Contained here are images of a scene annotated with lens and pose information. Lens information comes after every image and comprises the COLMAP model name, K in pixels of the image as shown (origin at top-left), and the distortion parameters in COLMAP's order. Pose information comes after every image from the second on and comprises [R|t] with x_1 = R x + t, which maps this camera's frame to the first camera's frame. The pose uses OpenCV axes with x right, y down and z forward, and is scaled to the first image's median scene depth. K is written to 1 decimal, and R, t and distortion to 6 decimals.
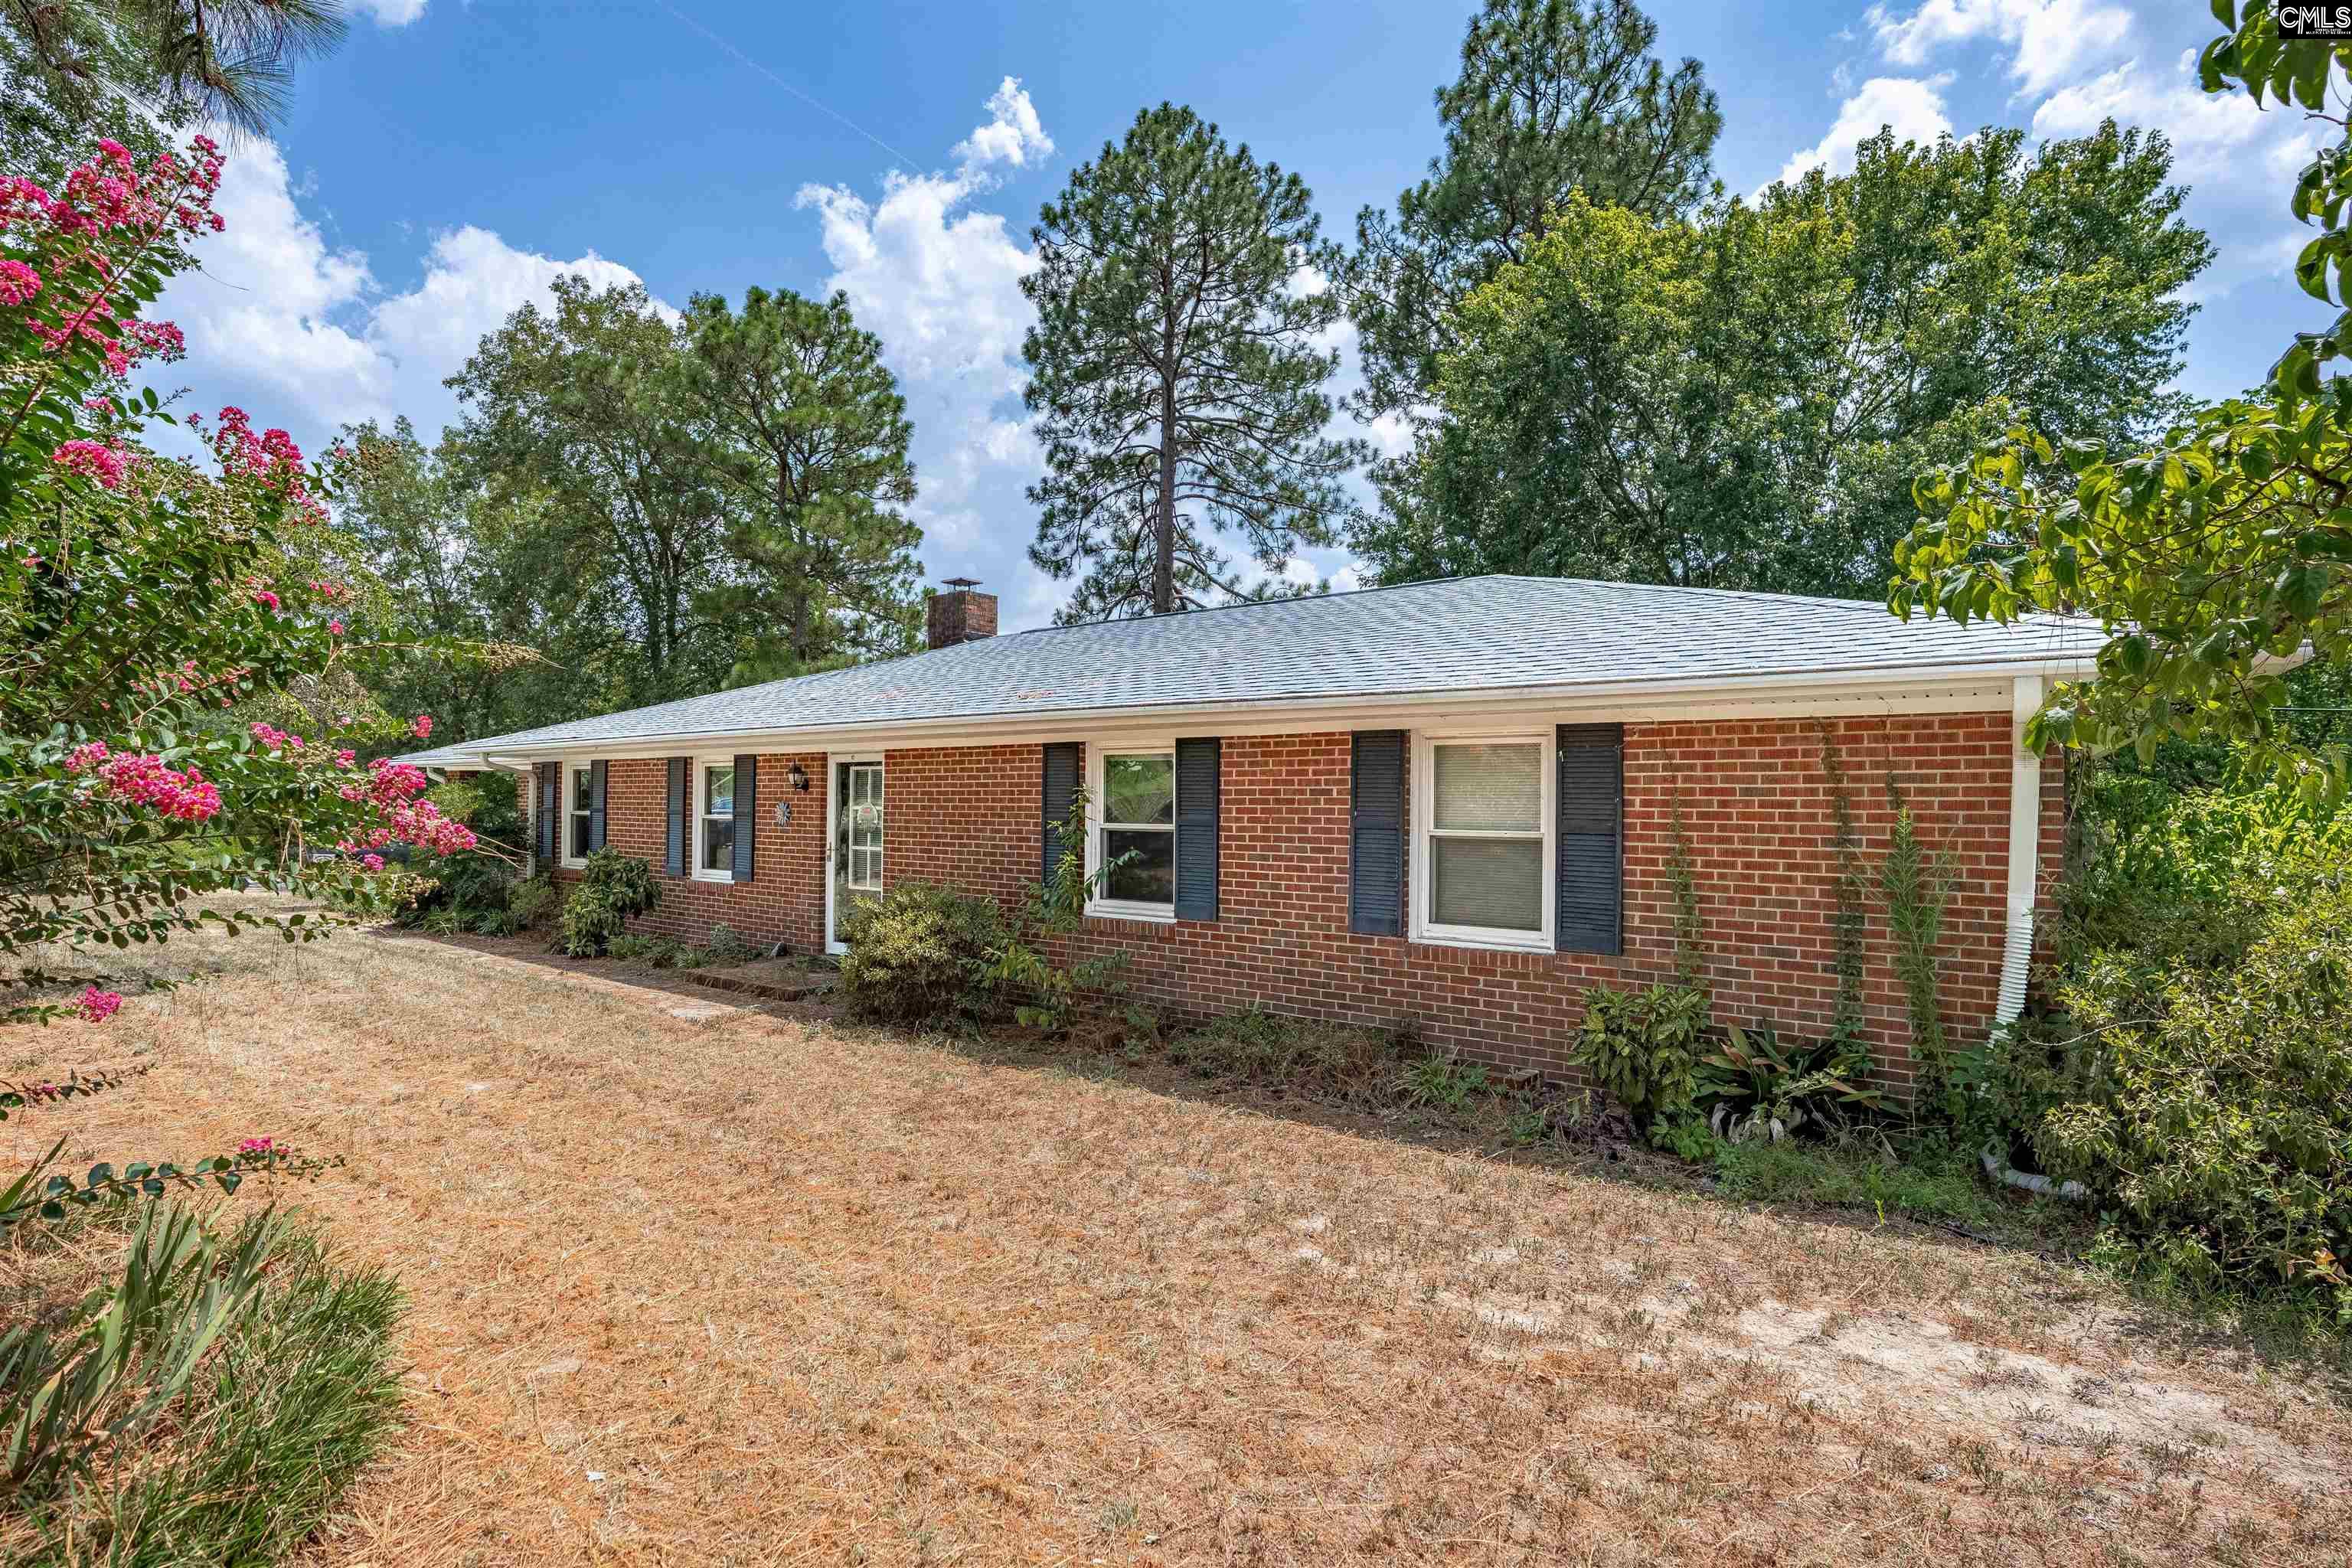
lens RADIAL K [[1056.0, 0, 1187.5], [0, 1056.0, 791.6], [0, 0, 1]] dist [-0.015858, -0.000133]
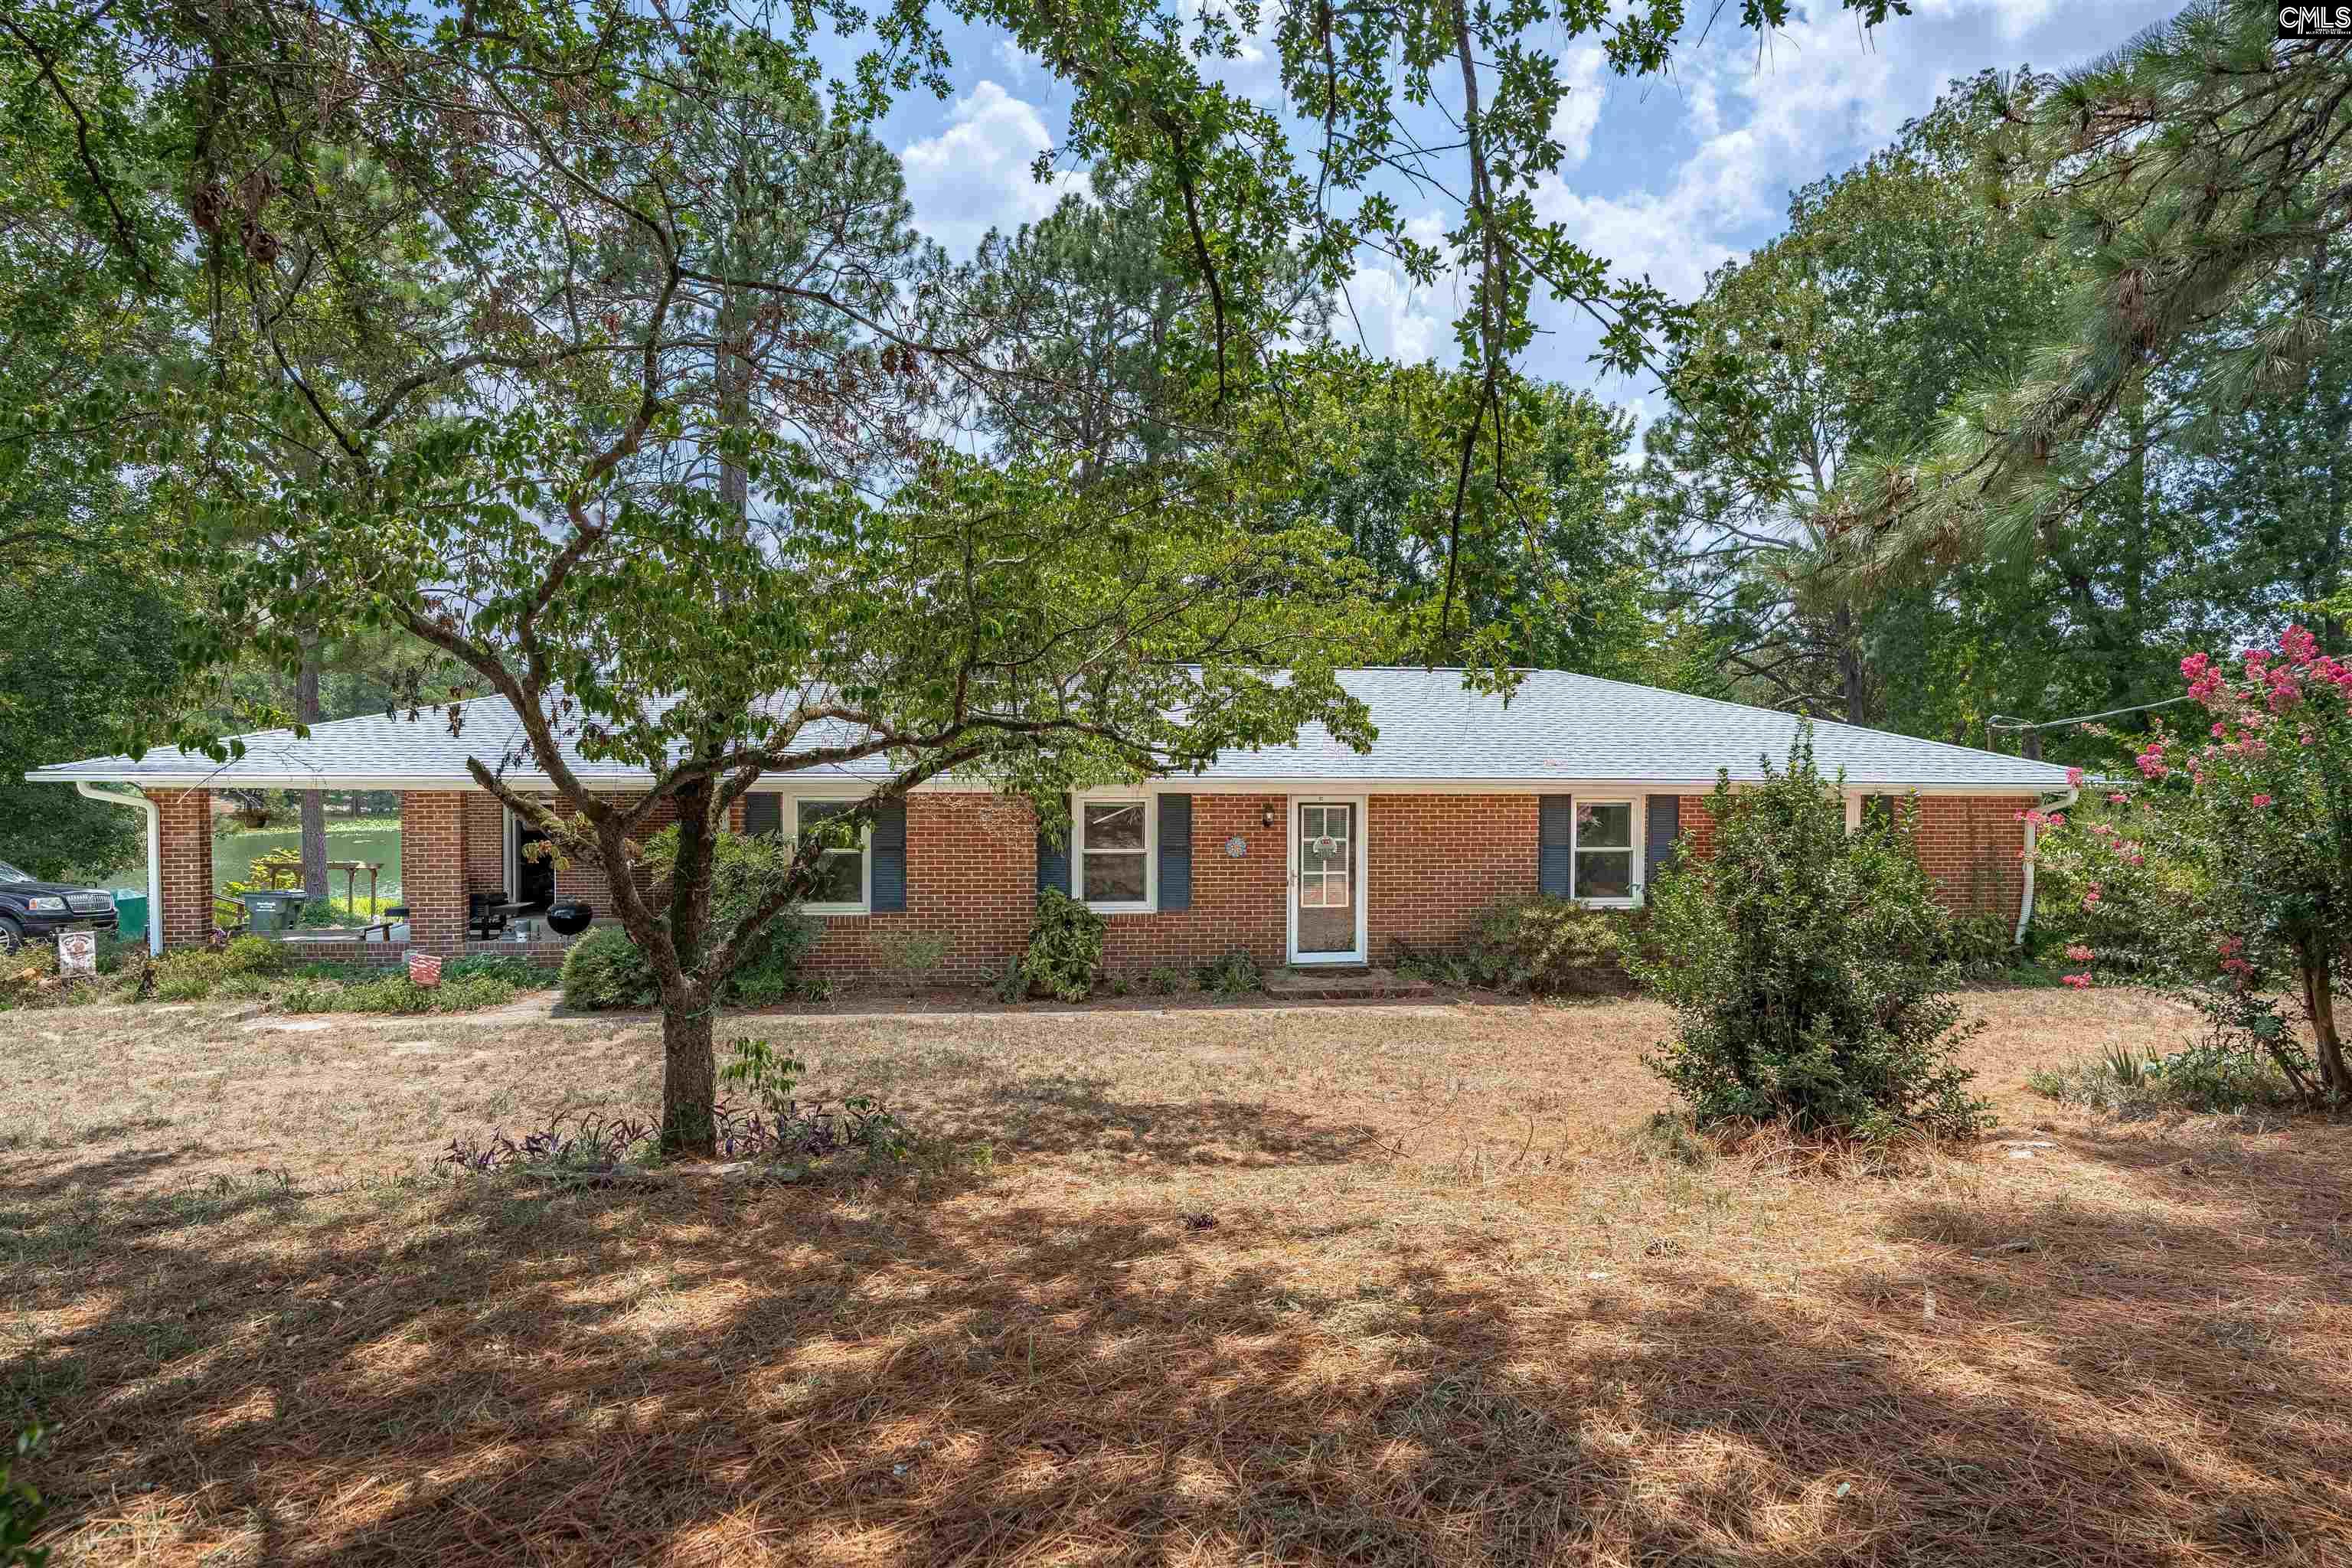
lens RADIAL K [[1071.3, 0, 1176.0], [0, 1071.3, 784.0], [0, 0, 1]] dist [-0.011186, 0.000234]
pose [[0.762558, -0.009374, 0.646852, -0.388317], [-0.005506, 0.999765, 0.020978, -0.023329], [-0.646897, -0.019559, 0.762327, 0.054930]]
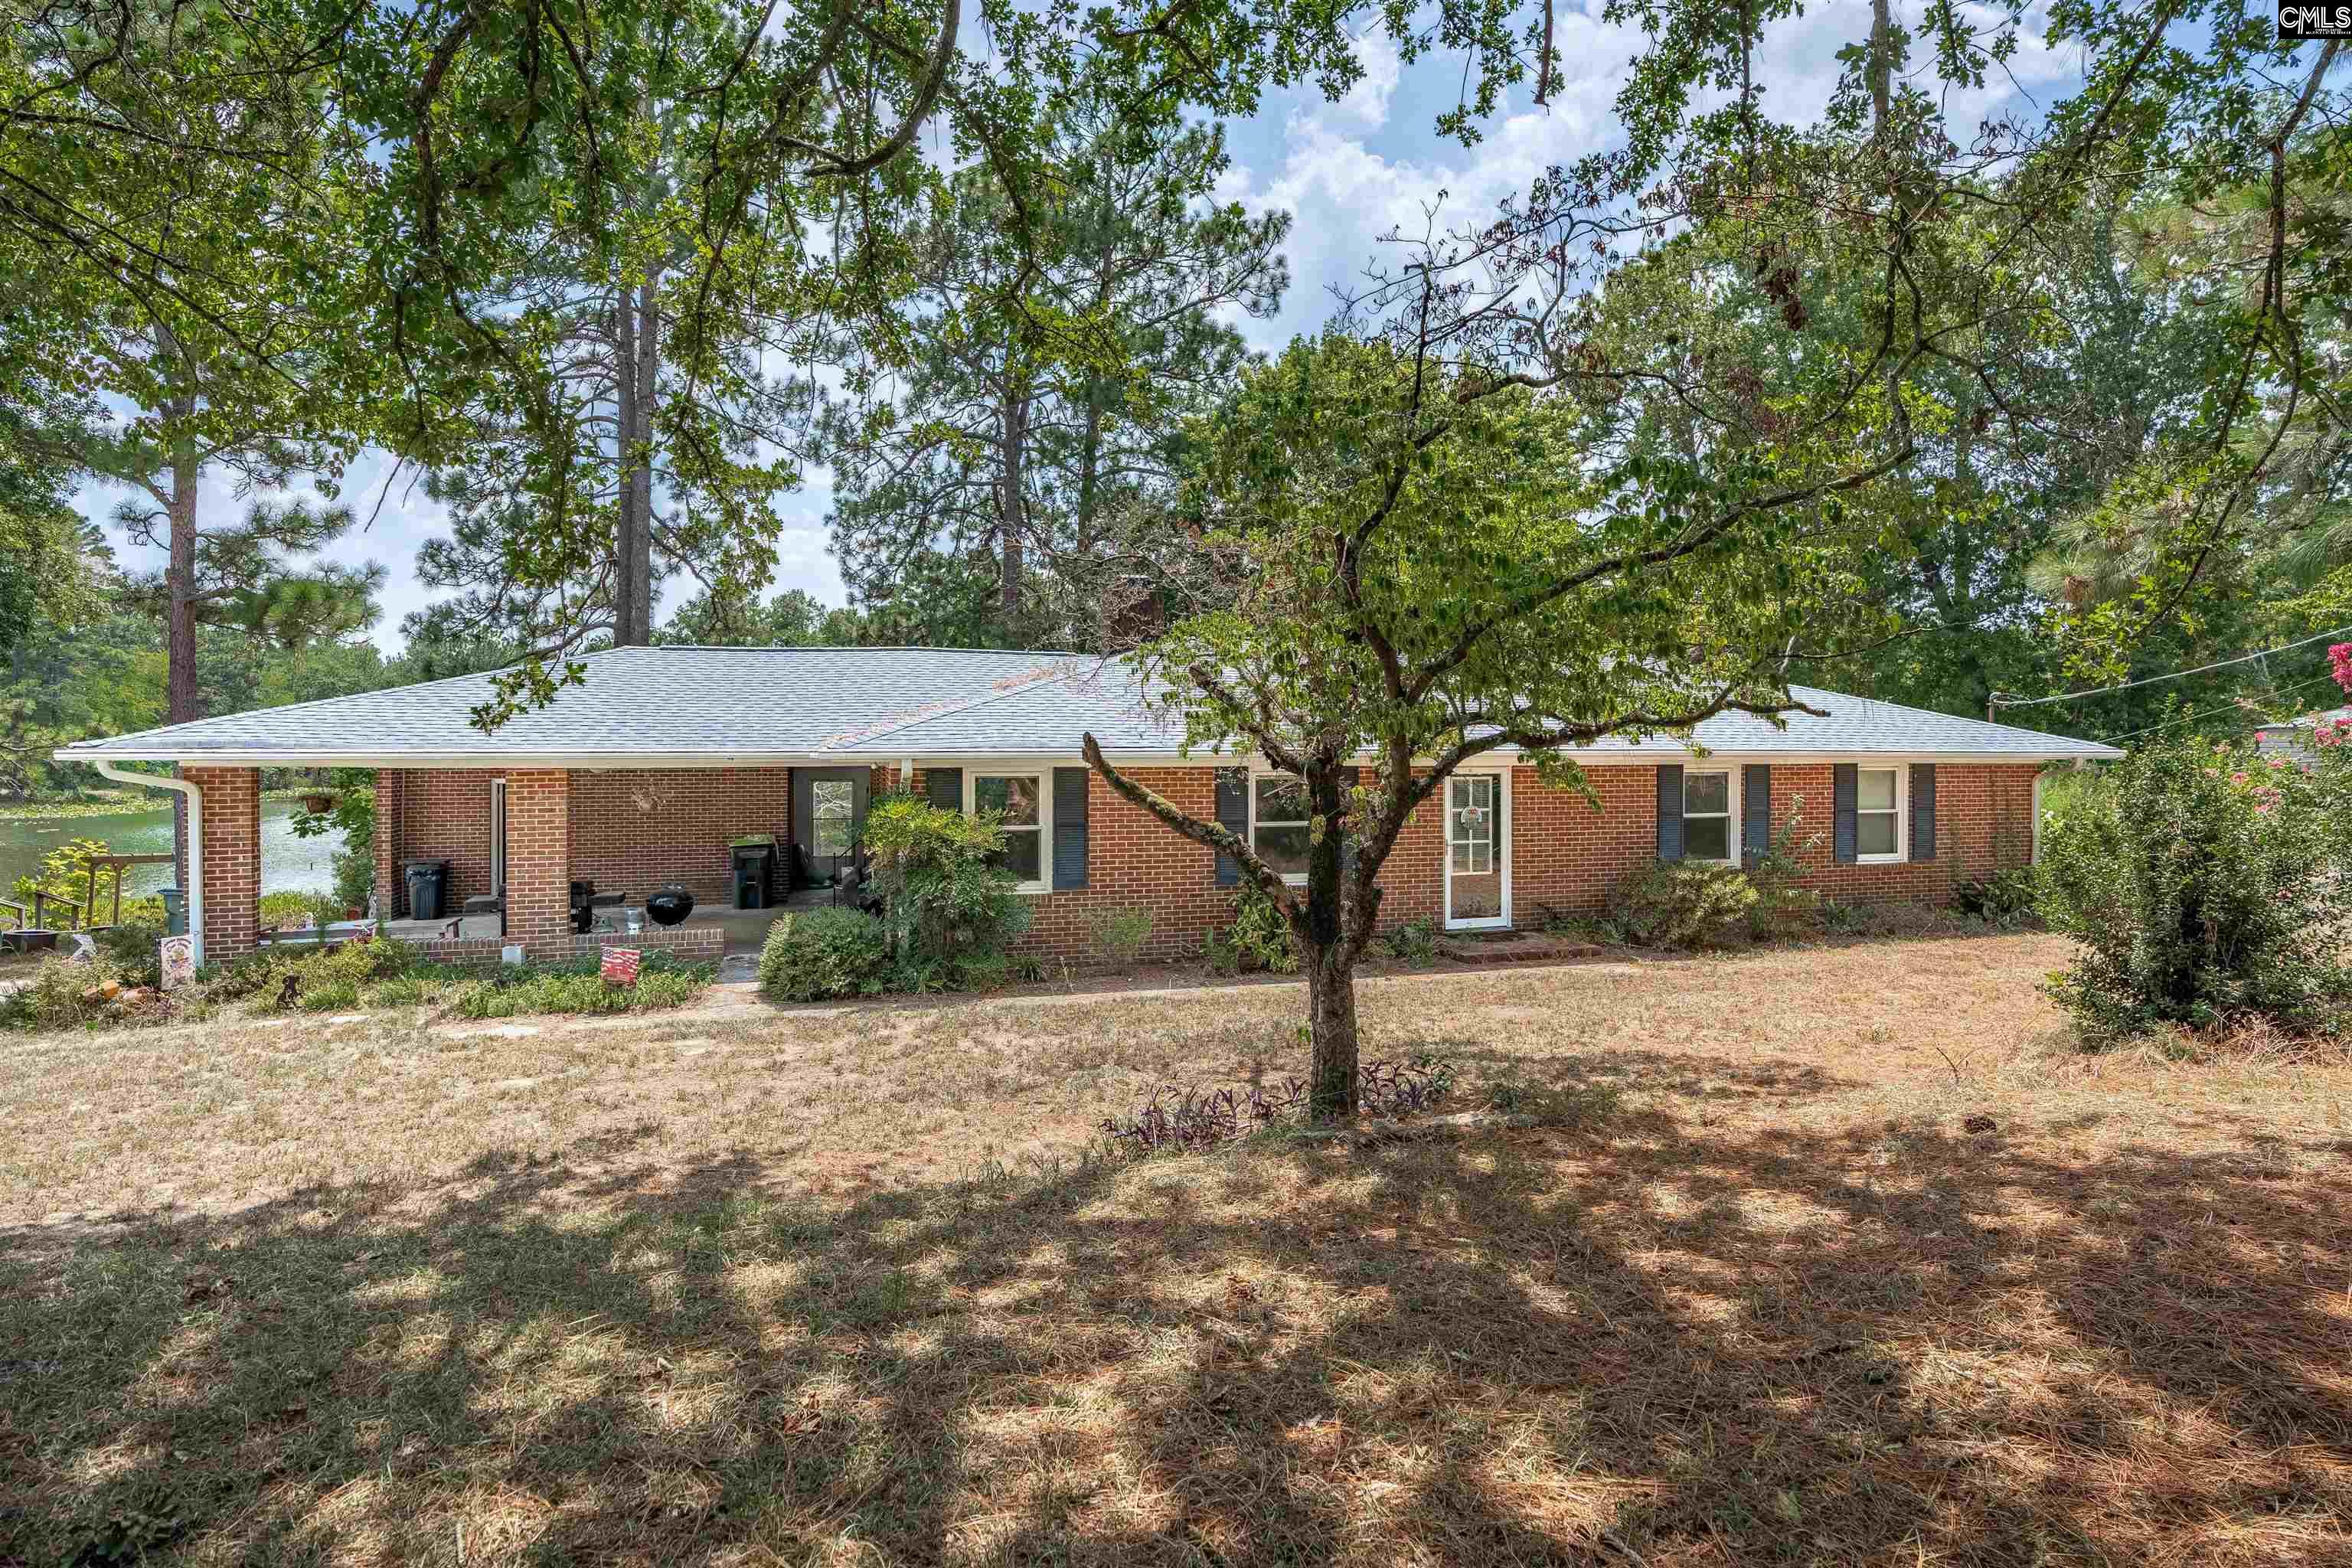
lens RADIAL K [[1110.9, 0, 1184.9], [0, 1110.9, 778.9], [0, 0, 1]] dist [-0.016188, 0.000367]
pose [[0.636305, -0.026583, 0.770979, -0.486077], [-0.003987, 0.999279, 0.037745, -0.022194], [-0.771427, -0.027091, 0.635741, 0.133666]]
